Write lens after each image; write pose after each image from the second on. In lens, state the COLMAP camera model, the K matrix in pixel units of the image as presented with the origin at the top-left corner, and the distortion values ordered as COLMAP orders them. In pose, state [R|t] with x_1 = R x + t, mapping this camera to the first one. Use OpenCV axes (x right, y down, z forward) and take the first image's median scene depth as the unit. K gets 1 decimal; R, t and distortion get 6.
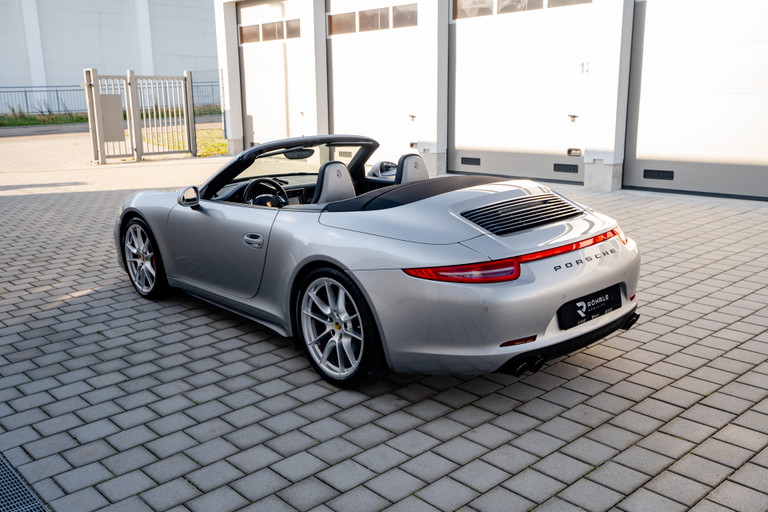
lens RADIAL K [[737.7, 0, 383.1], [0, 737.7, 257.7], [0, 0, 1]] dist [0.086204, -0.008204]
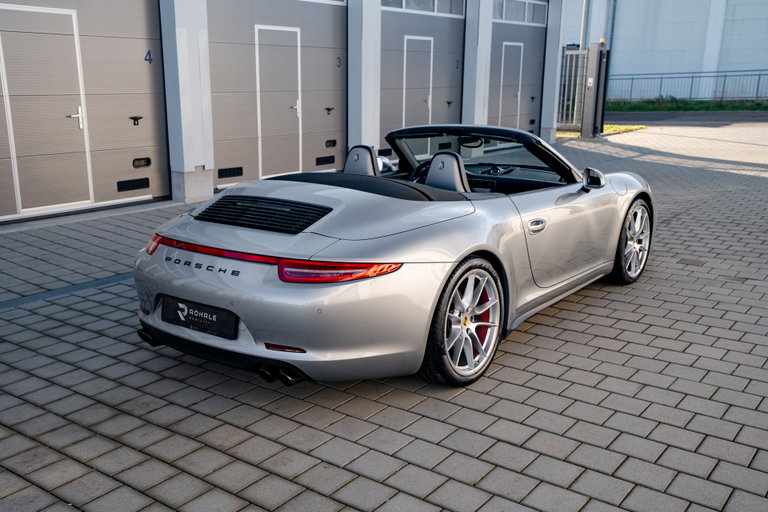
lens RADIAL K [[737.7, 0, 383.1], [0, 737.7, 257.7], [0, 0, 1]] dist [0.086204, -0.008204]
pose [[0.180161, 0.247059, -0.952105, 1.212181], [-0.223312, 0.952942, 0.205020, -0.253213], [0.957953, 0.175680, 0.226854, 1.012786]]
